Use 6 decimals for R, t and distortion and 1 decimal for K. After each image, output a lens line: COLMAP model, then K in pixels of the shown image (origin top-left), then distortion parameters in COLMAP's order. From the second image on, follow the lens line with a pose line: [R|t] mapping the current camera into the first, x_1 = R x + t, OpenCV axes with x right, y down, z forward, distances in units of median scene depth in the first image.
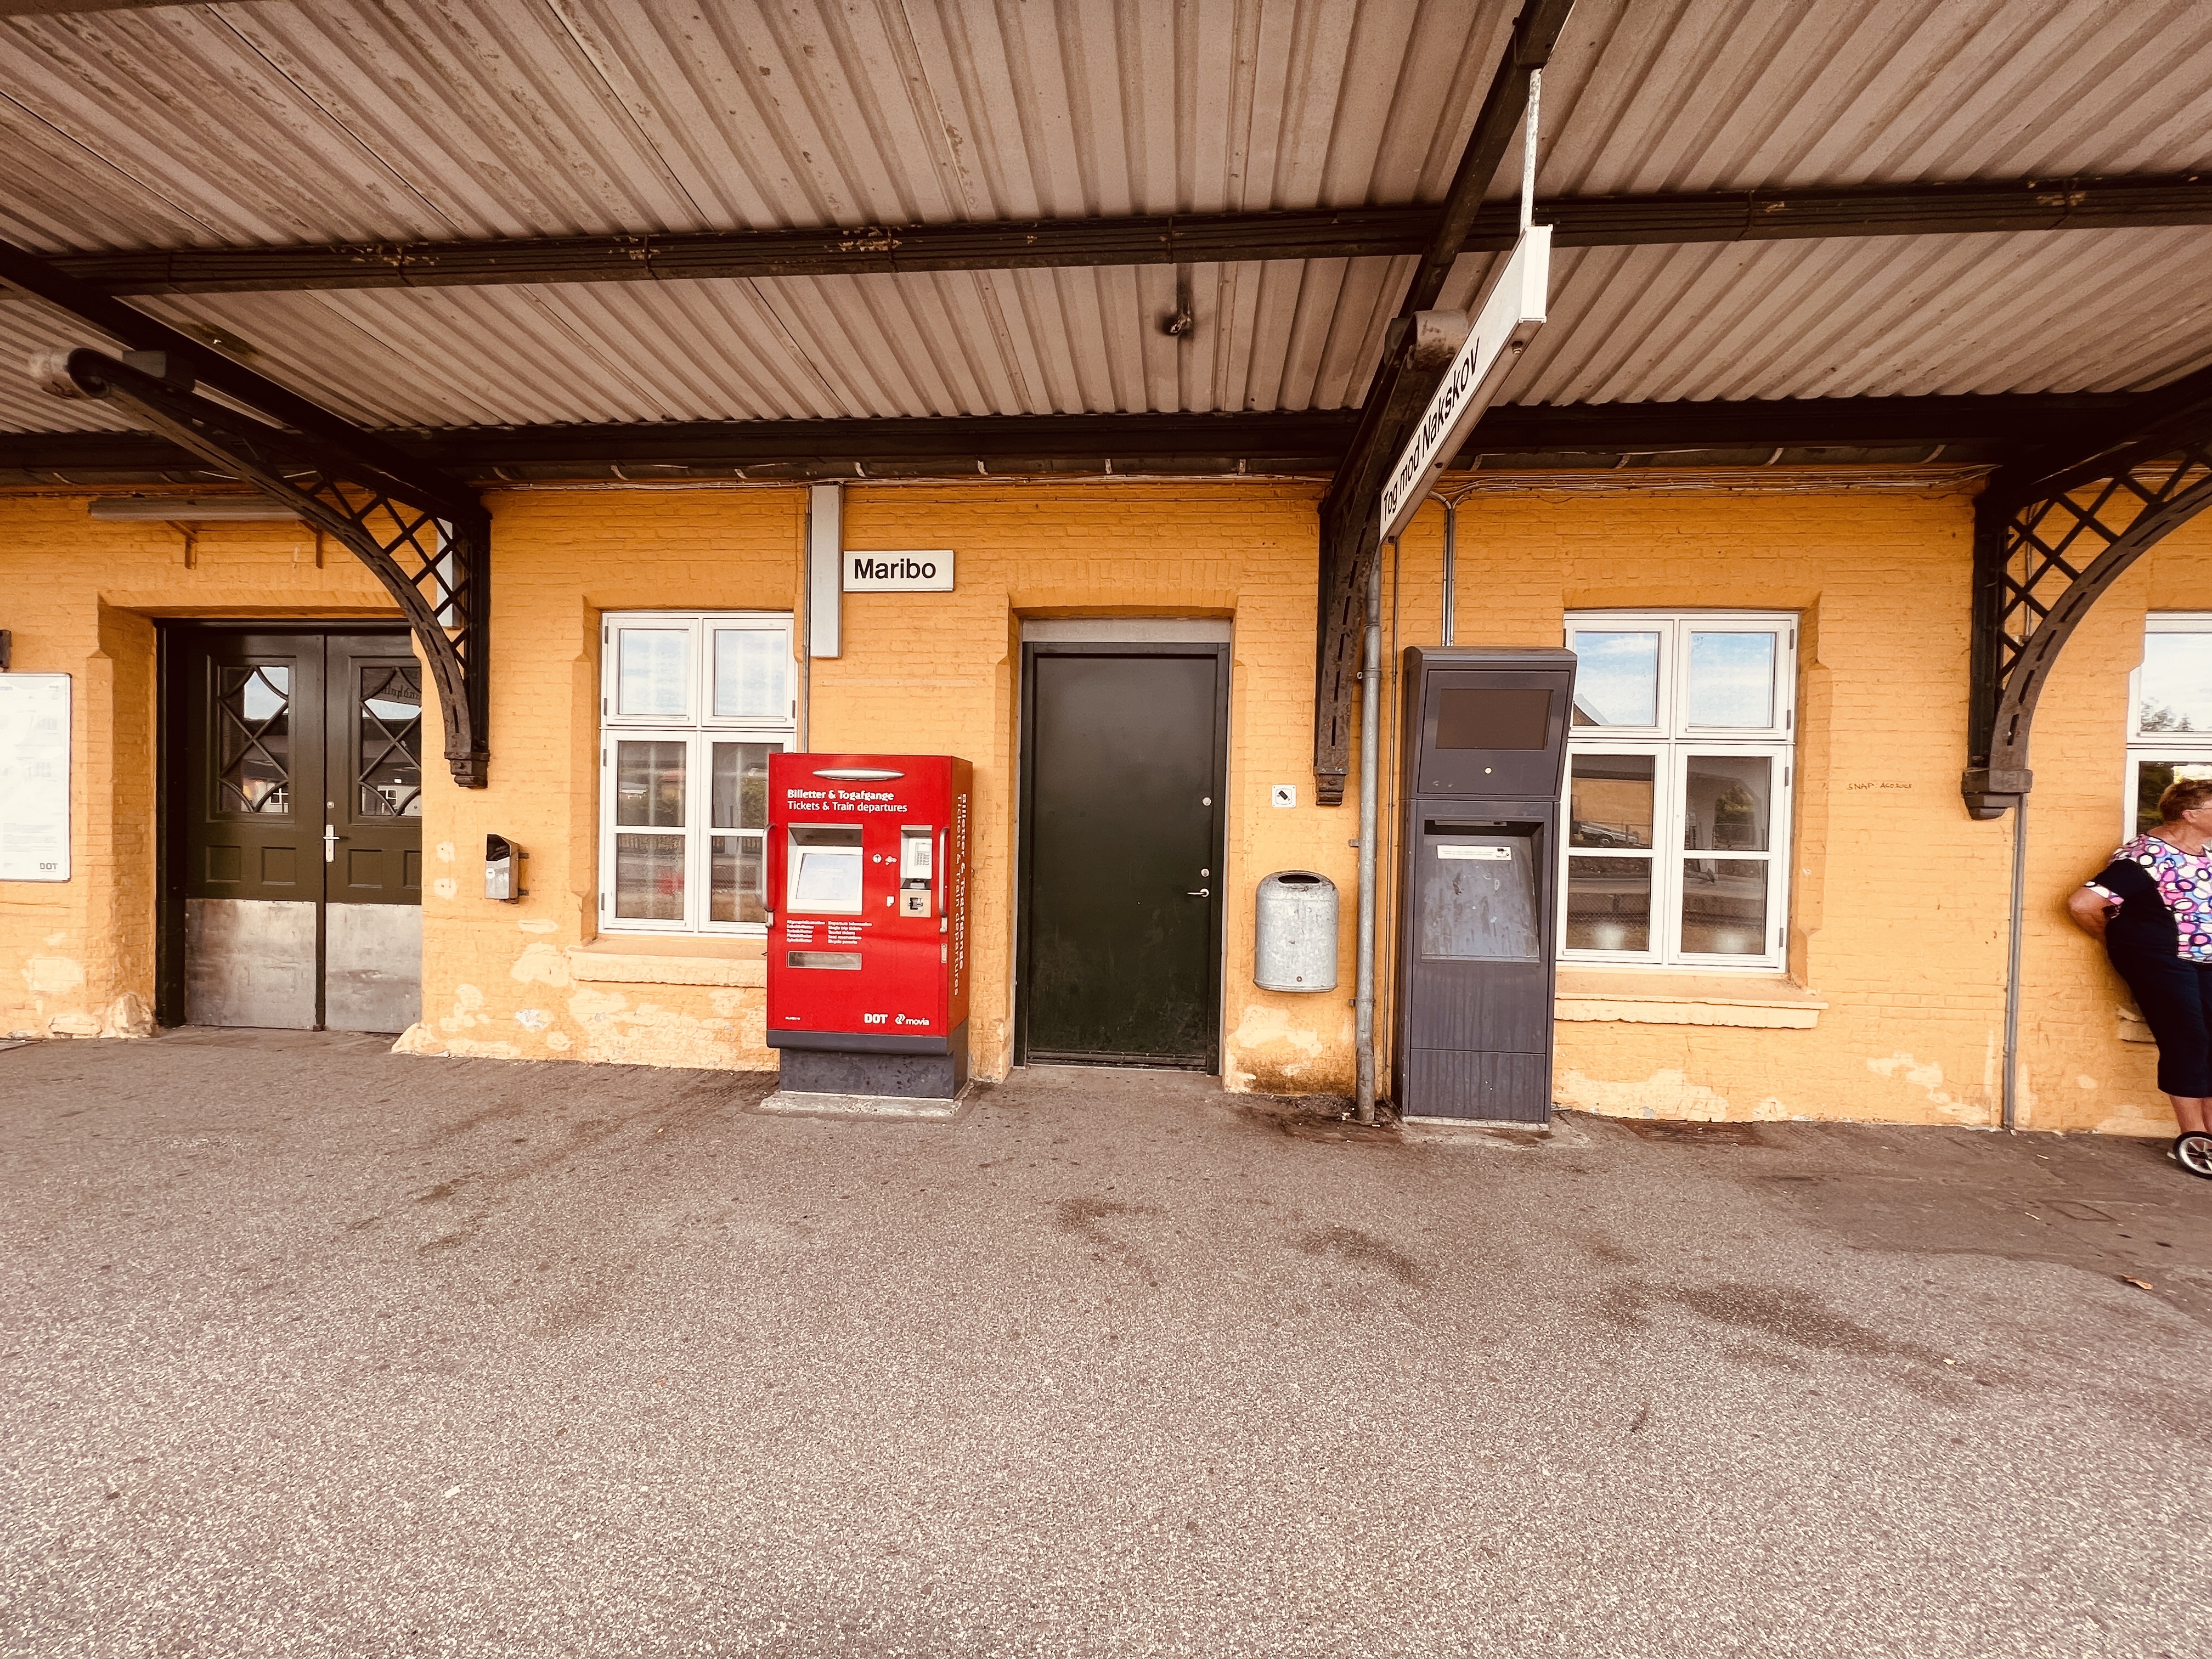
lens RADIAL K [[792.2, 0, 1116.5], [0, 792.2, 822.0], [0, 0, 1]] dist [-0.000353, 0.000027]
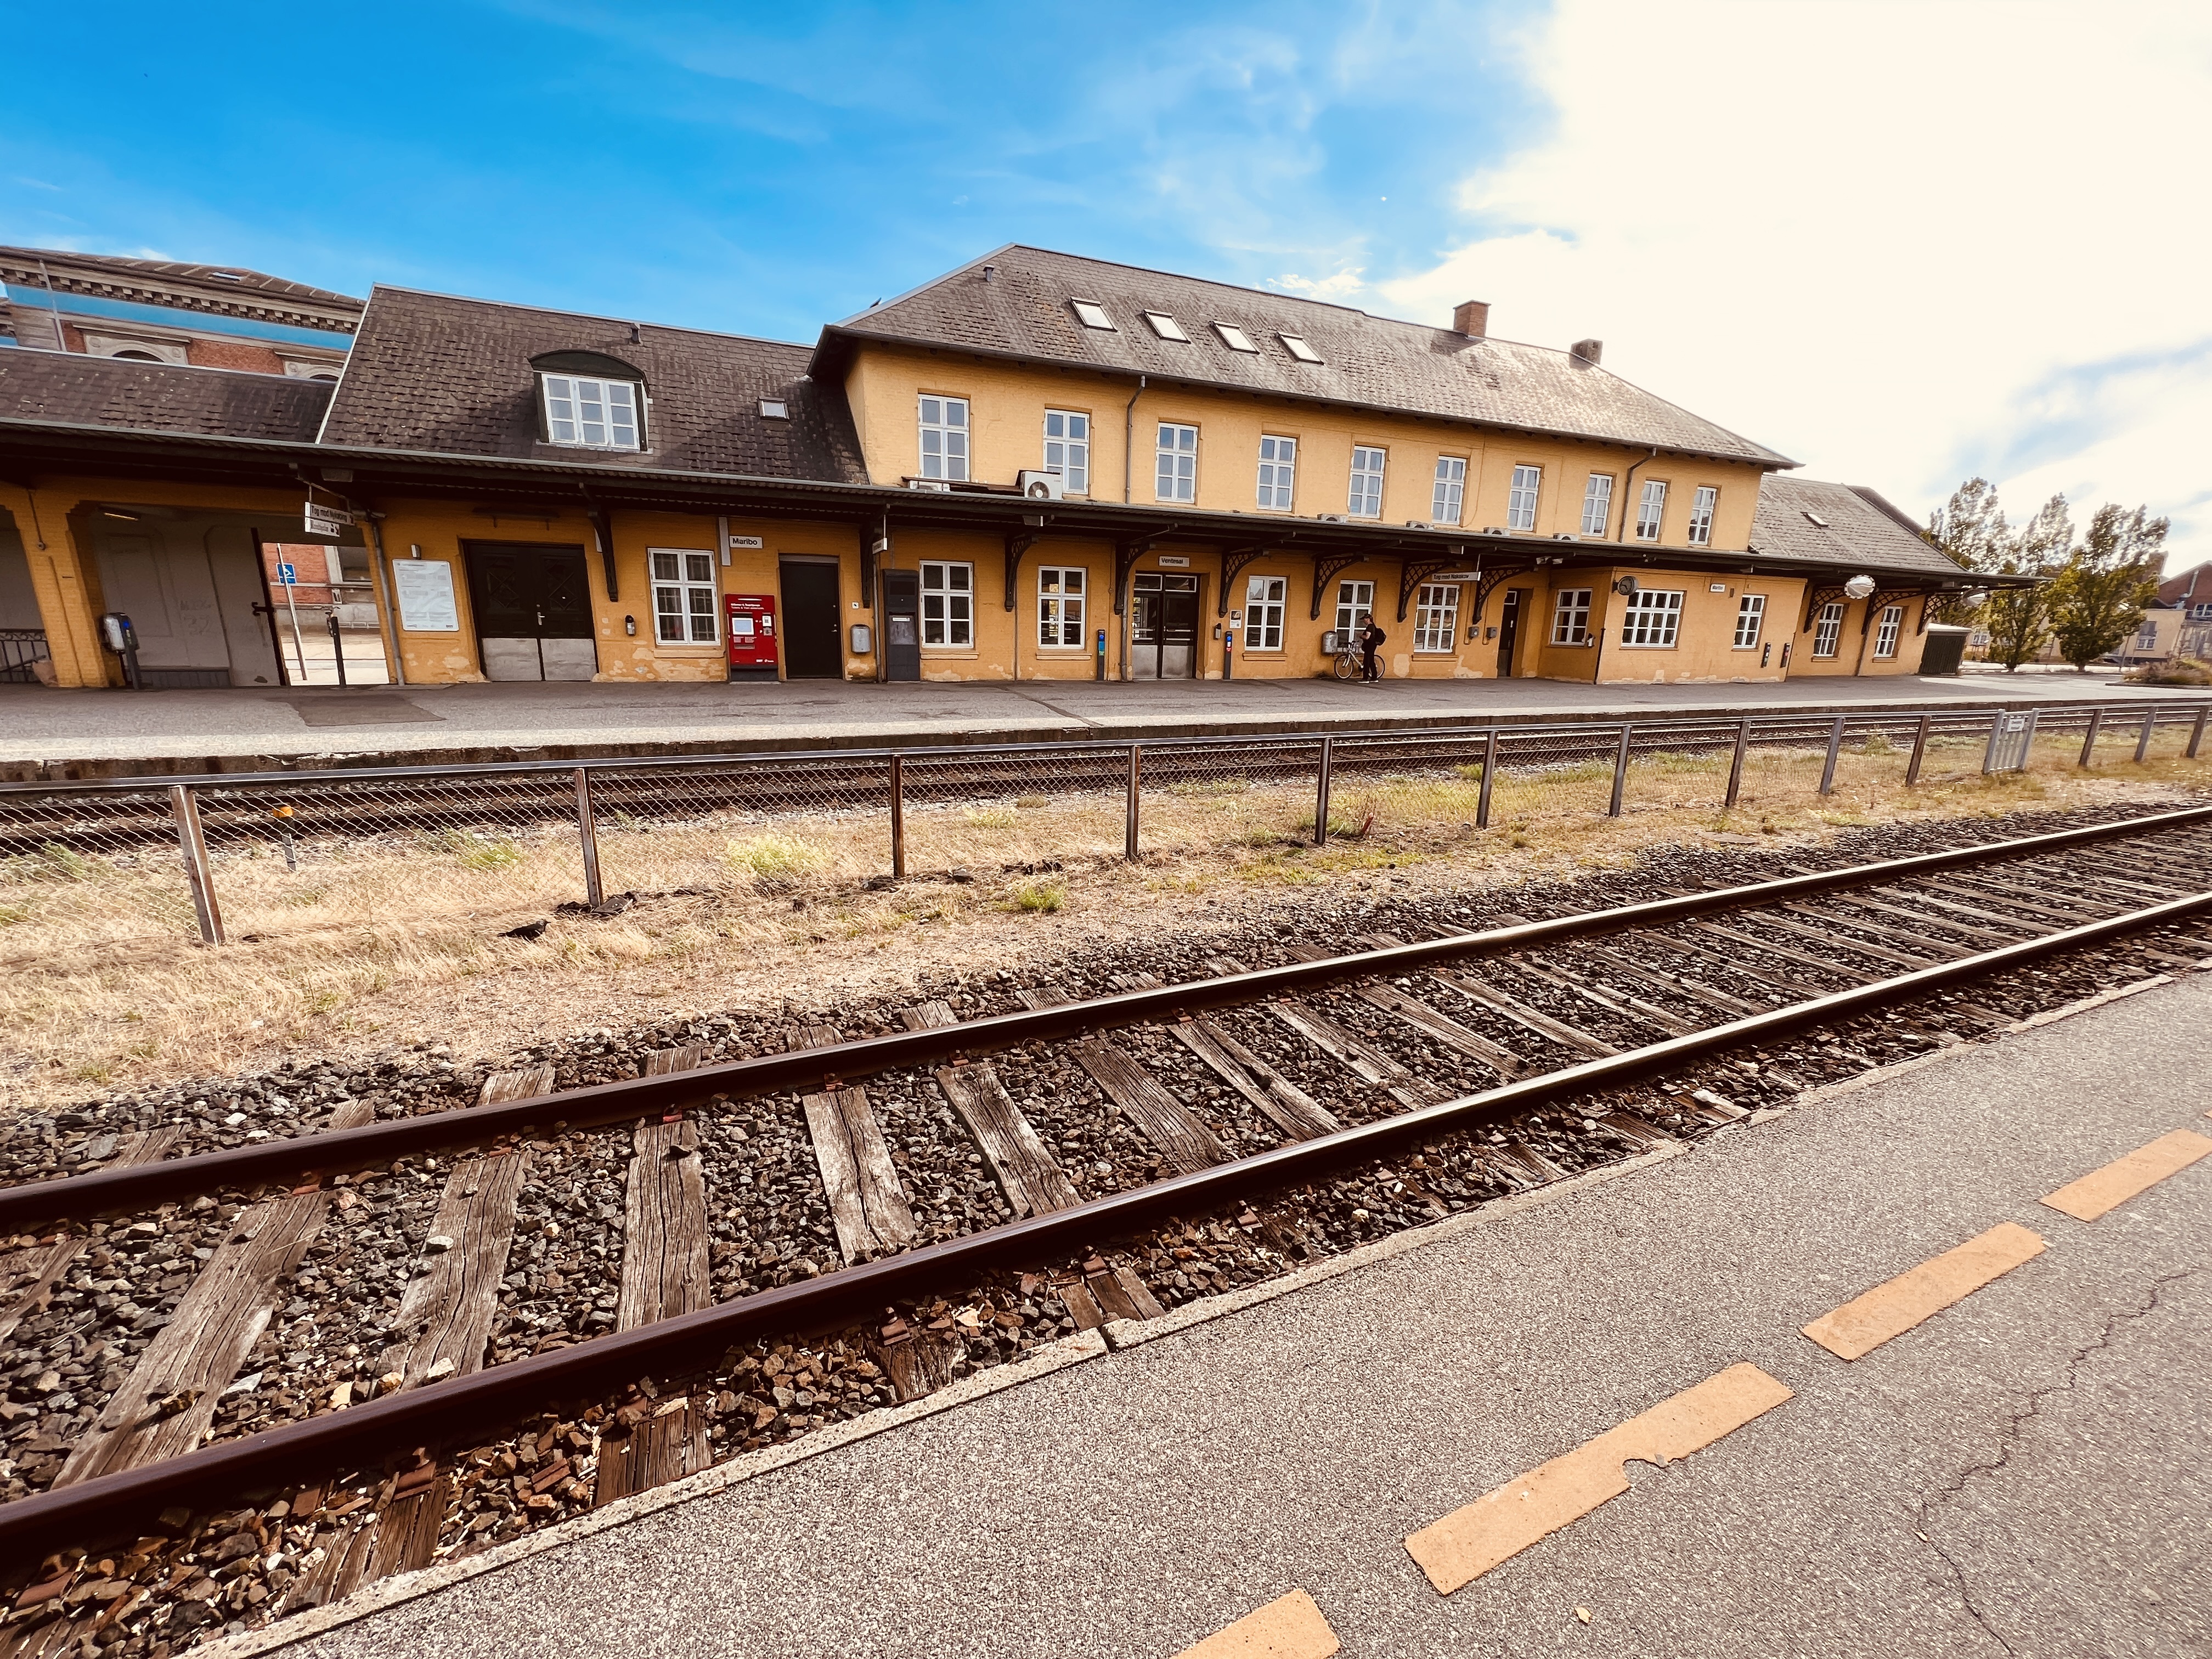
lens RADIAL K [[882.6, 0, 1110.9], [0, 882.6, 832.2], [0, 0, 1]] dist [-0.001548, 0.000175]
pose [[0.871490, -0.116231, 0.476440, -0.916855], [0.002962, 0.972738, 0.231887, 0.051289], [-0.490404, -0.200676, 0.848076, -3.641233]]
